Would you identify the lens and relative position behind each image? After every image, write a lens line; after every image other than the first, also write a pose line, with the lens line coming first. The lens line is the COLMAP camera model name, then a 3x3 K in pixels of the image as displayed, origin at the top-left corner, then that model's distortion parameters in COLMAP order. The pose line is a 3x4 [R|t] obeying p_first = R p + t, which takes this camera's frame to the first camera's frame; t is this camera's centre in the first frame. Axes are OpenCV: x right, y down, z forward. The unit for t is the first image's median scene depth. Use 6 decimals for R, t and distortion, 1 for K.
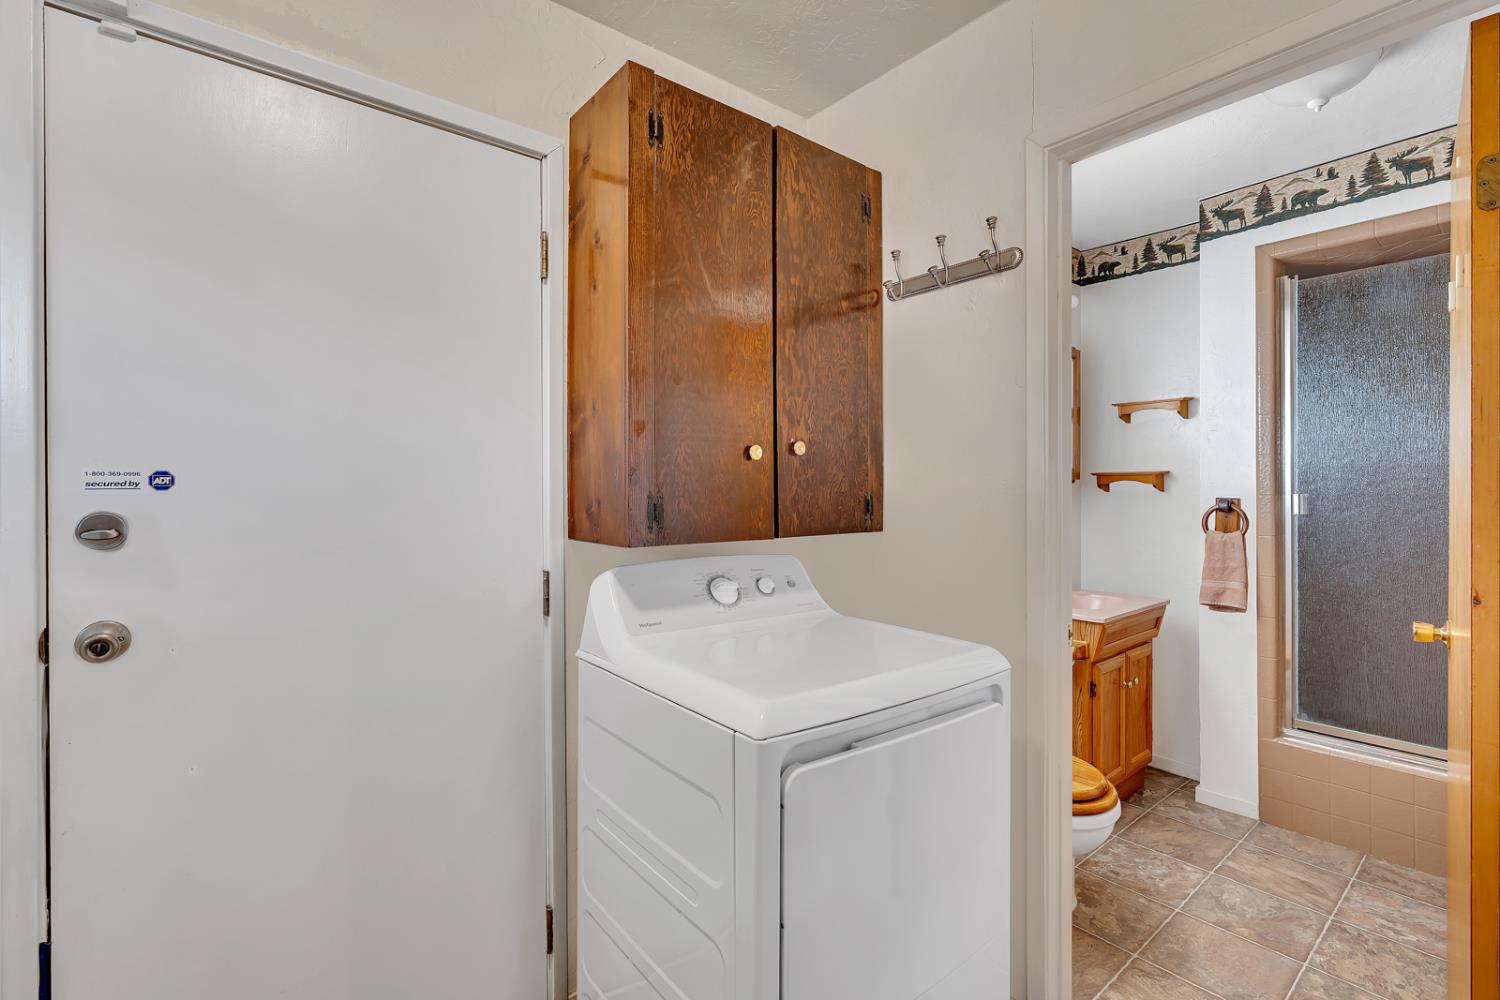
lens RADIAL K [[679.5, 0, 760.4], [0, 679.5, 486.6], [0, 0, 1]] dist [-0.008653, 0.003941]
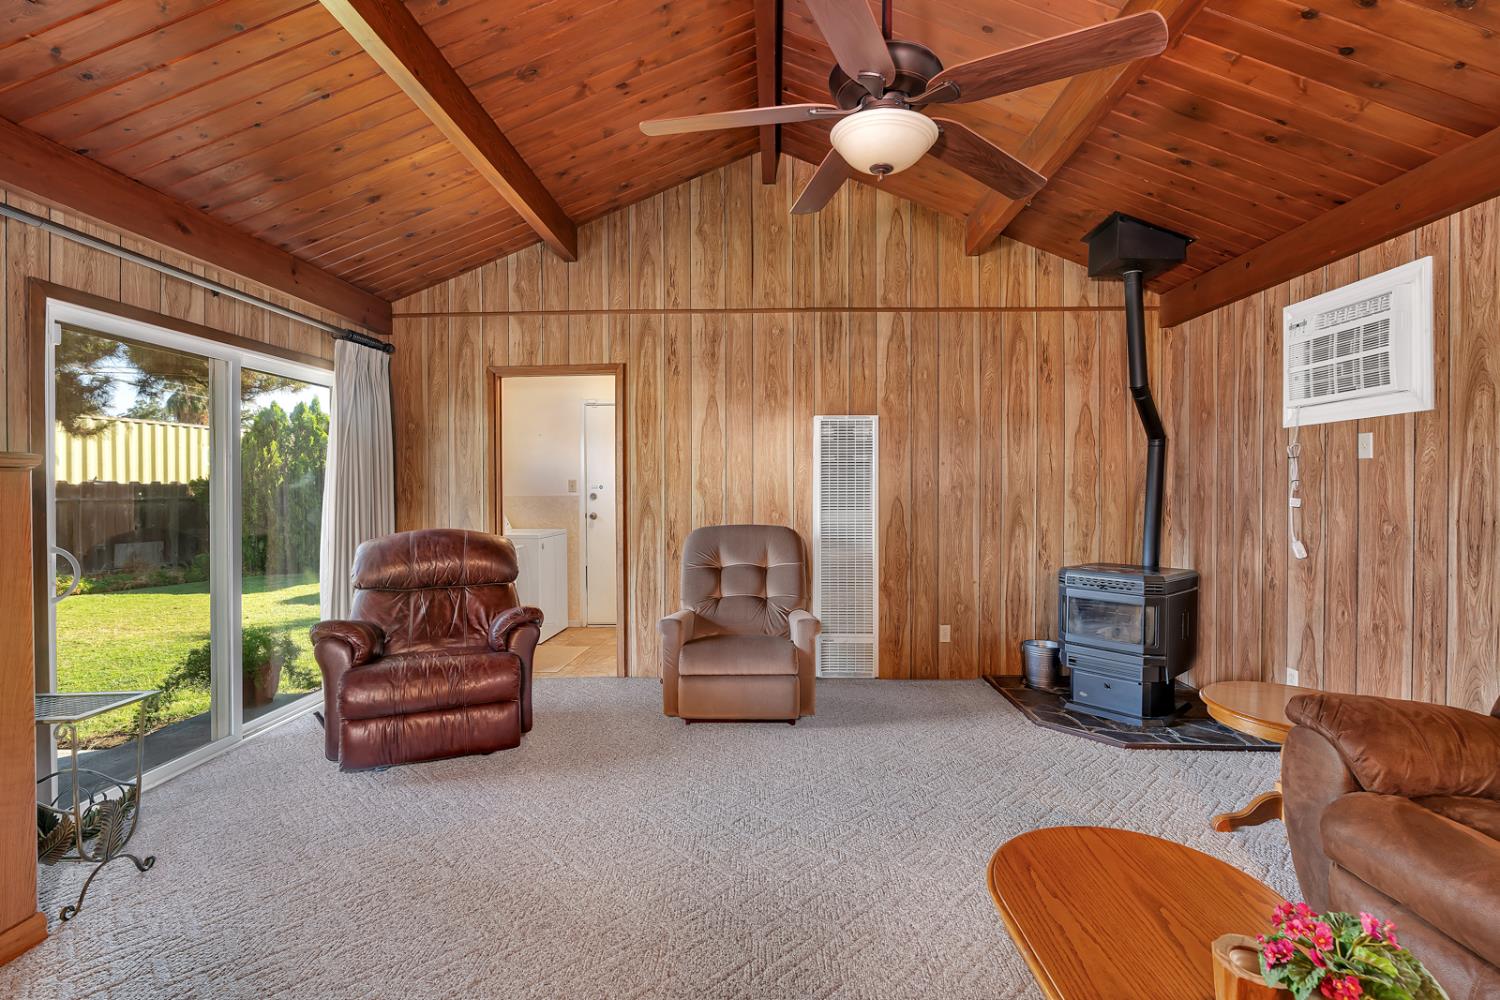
lens RADIAL K [[679.5, 0, 756.5], [0, 679.5, 495.3], [0, 0, 1]] dist [-0.008653, 0.003941]
pose [[0.758474, 0.004791, -0.651686, 2.630712], [0.006053, 0.999878, 0.014396, -0.010539], [0.651675, -0.014864, 0.758352, -1.685867]]
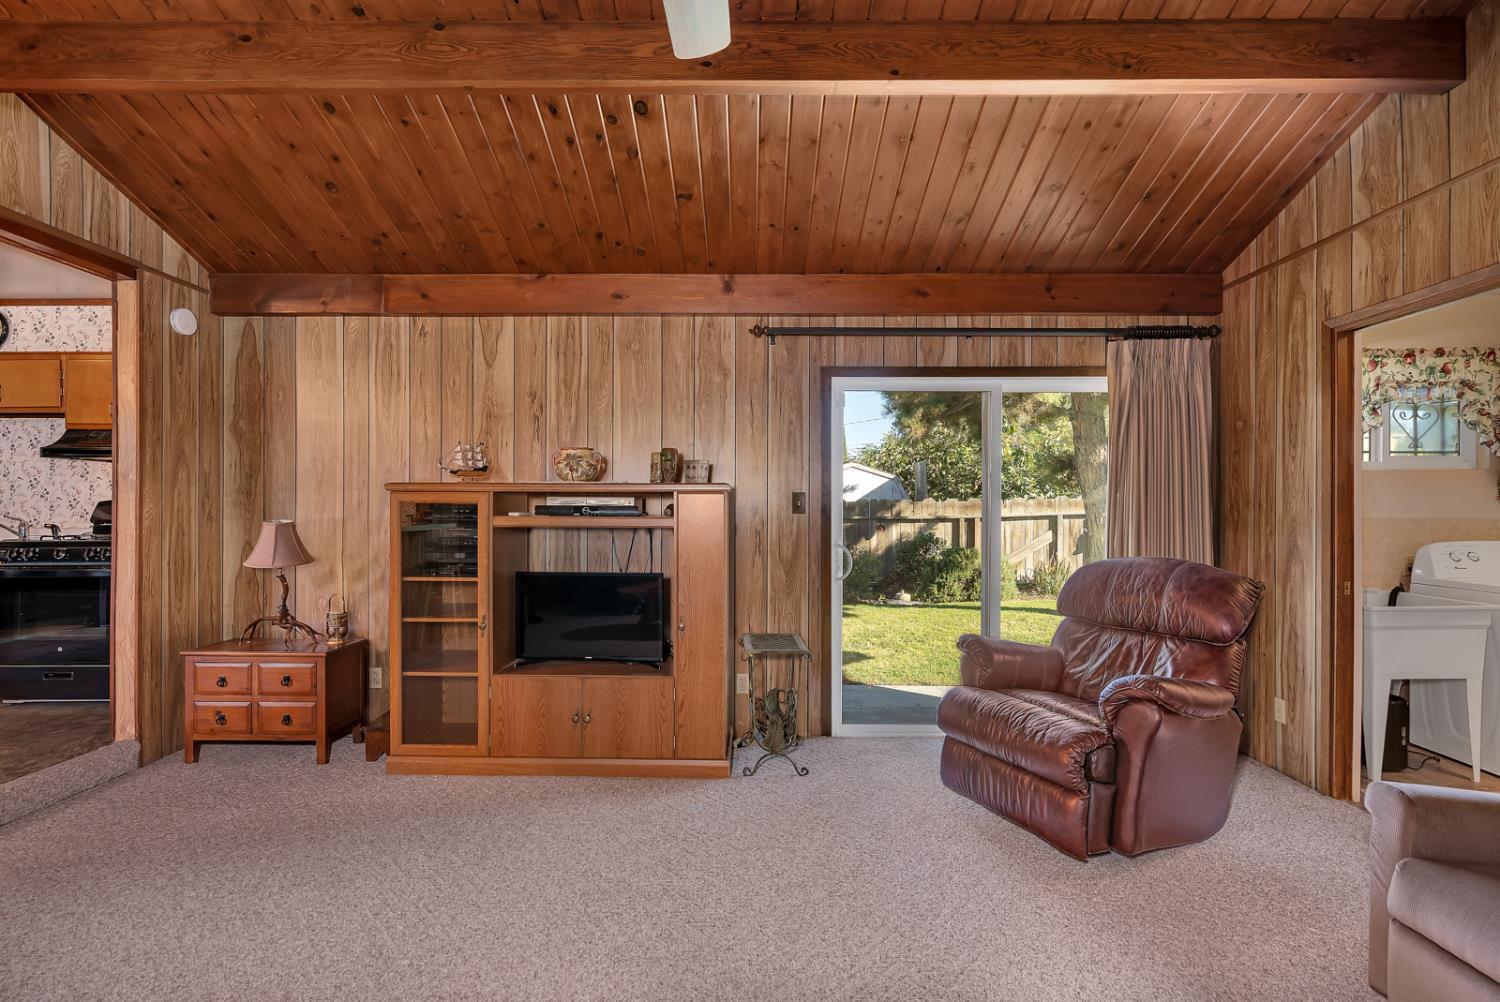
lens RADIAL K [[679.5, 0, 753.9], [0, 679.5, 503.8], [0, 0, 1]] dist [-0.008653, 0.003941]
pose [[-0.638249, 0.001201, -0.769829, 2.367323], [0.001999, 0.999998, -0.000097, -0.013404], [0.769827, -0.001601, -0.638250, -0.258334]]
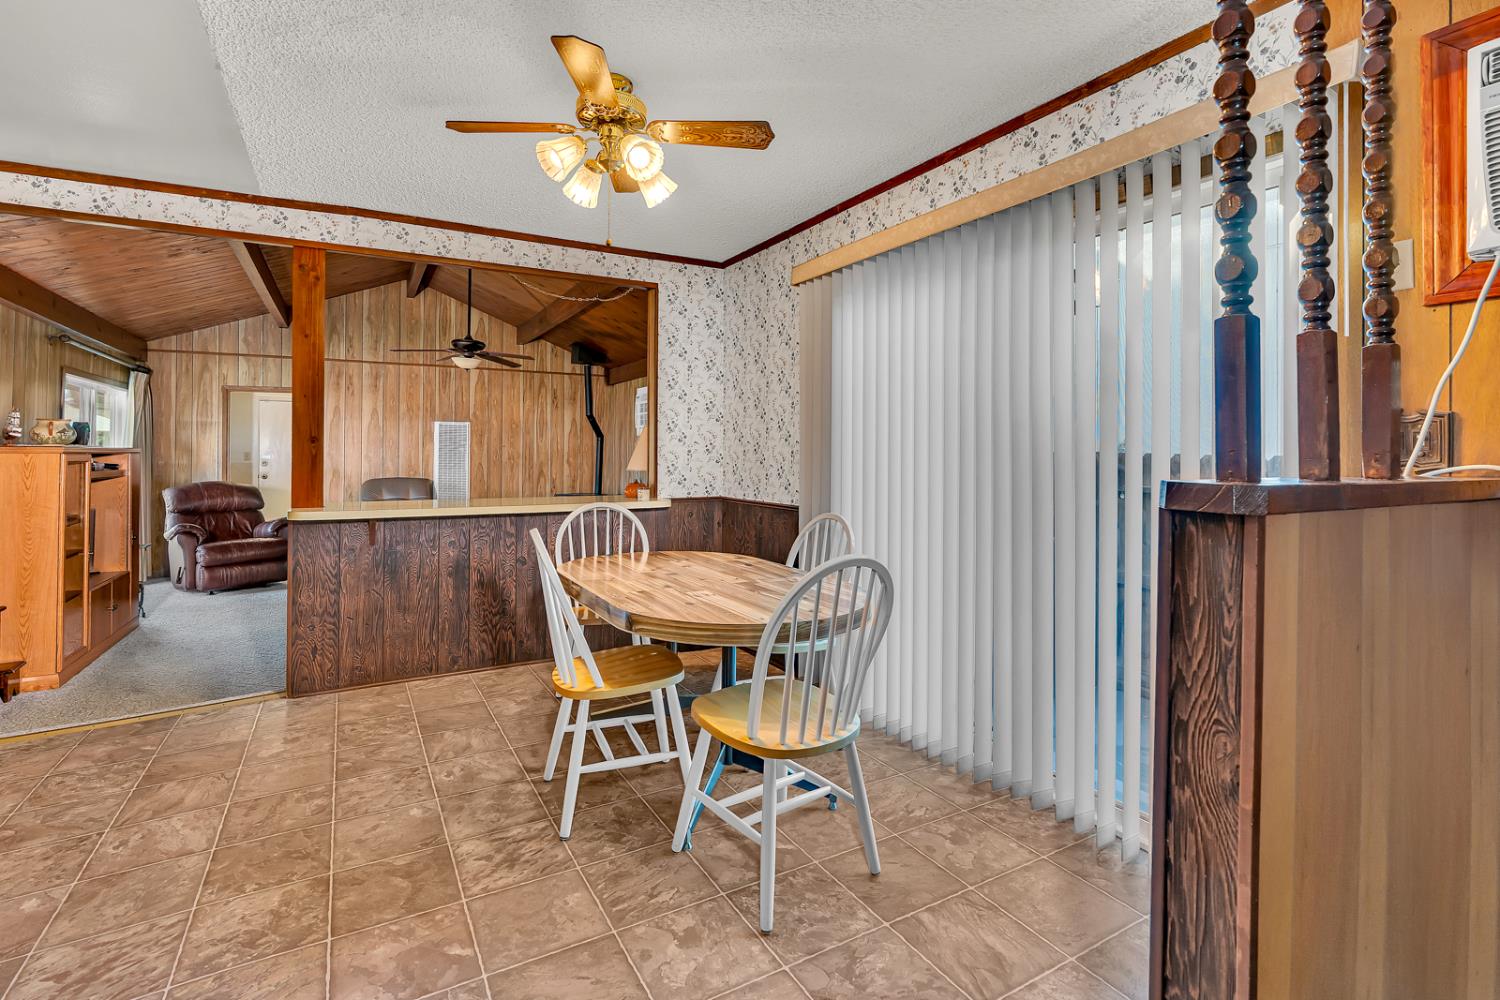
lens RADIAL K [[679.5, 0, 739.4], [0, 679.5, 446.9], [0, 0, 1]] dist [-0.008653, 0.003941]
pose [[0.987014, 0.000899, -0.160630, 4.256439], [-0.001556, 0.999991, -0.003962, -0.074674], [0.160625, 0.004160, 0.987007, -4.365014]]
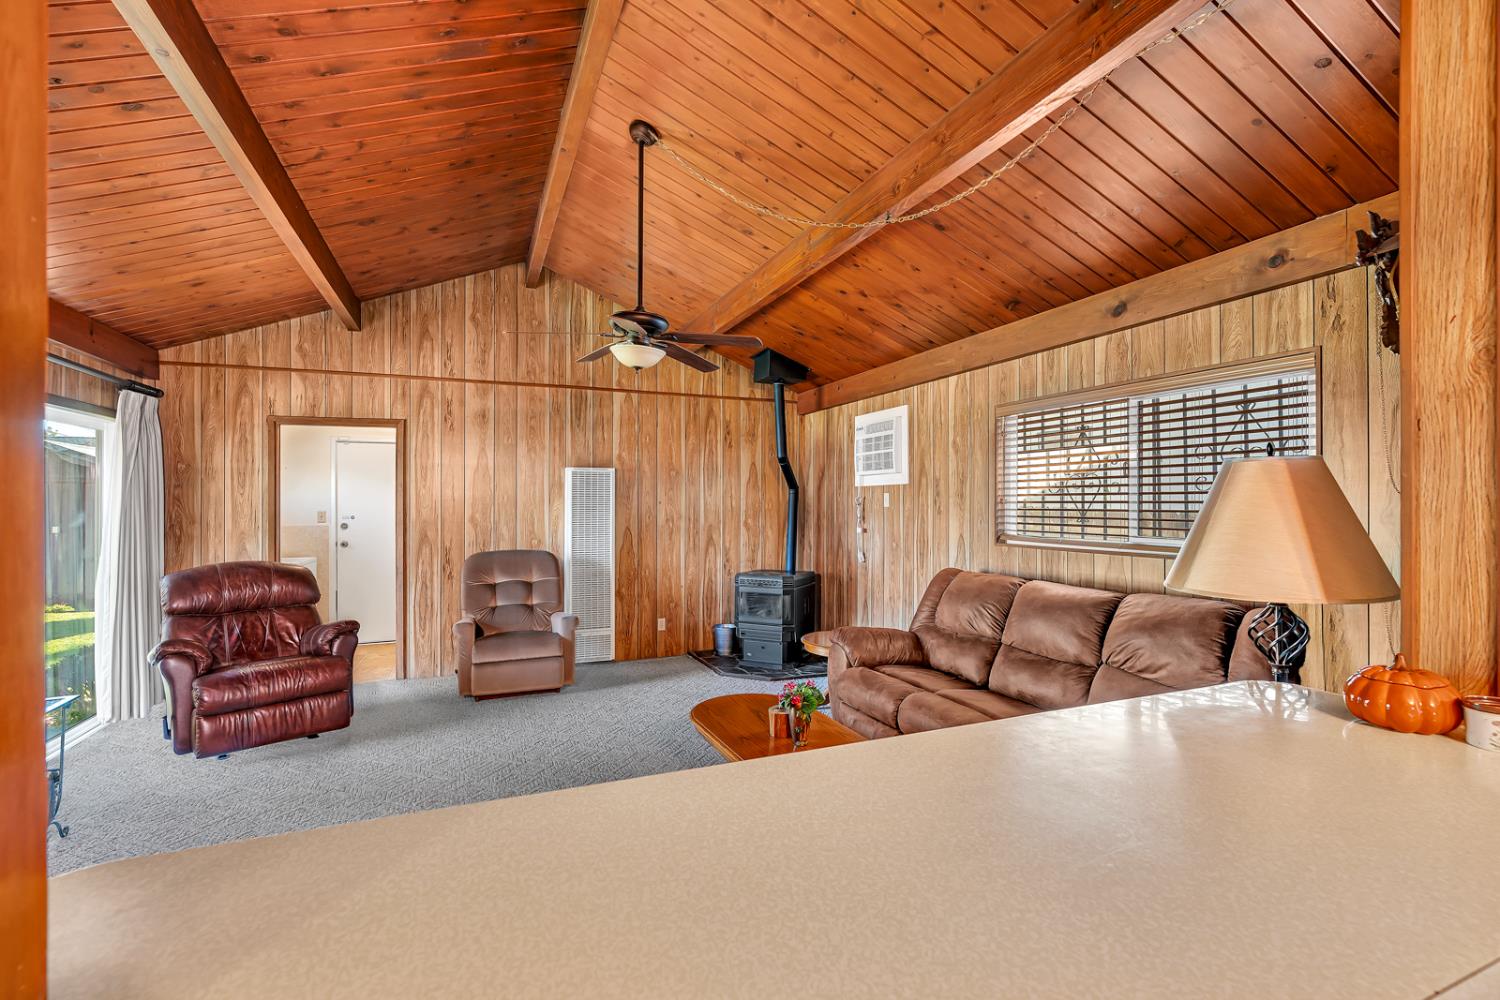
lens RADIAL K [[679.5, 0, 761.9], [0, 679.5, 503.2], [0, 0, 1]] dist [-0.008653, 0.003941]
pose [[0.961582, -0.000016, -0.274517, 3.042950], [0.001248, 0.999990, 0.004314, -0.113091], [0.274514, -0.004491, 0.961572, -2.700713]]
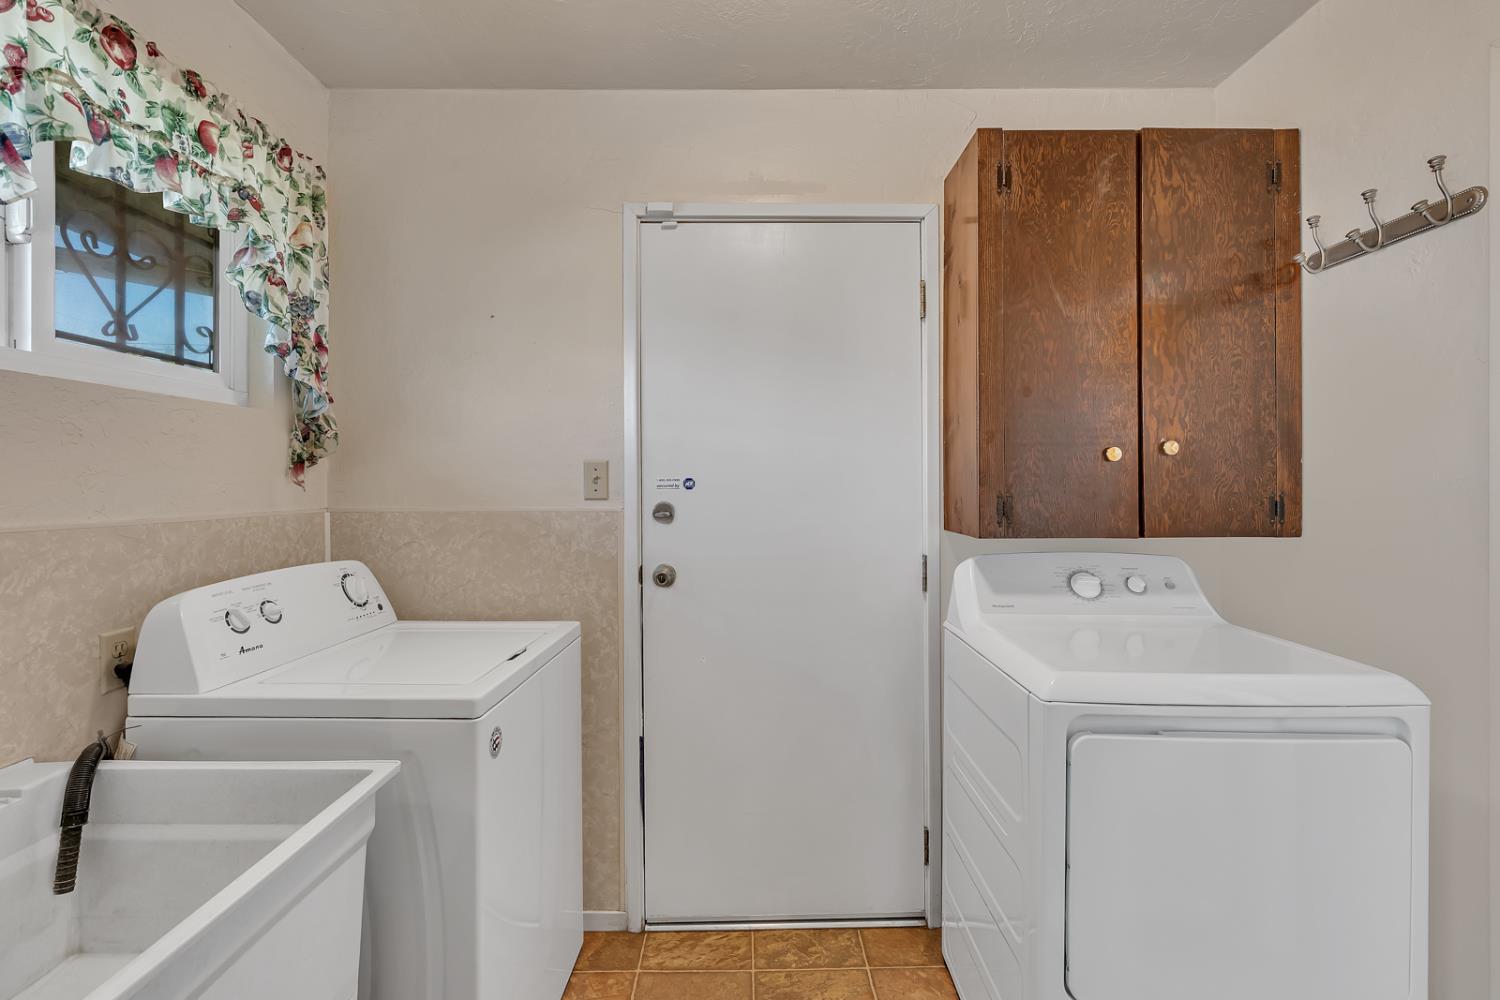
lens RADIAL K [[679.5, 0, 756.4], [0, 679.5, 485.3], [0, 0, 1]] dist [-0.008653, 0.003941]
pose [[0.779629, 0.000056, -0.626242, 0.224481], [0.002443, 0.999992, 0.003132, -0.007240], [0.626237, -0.003972, 0.779623, -0.157449]]
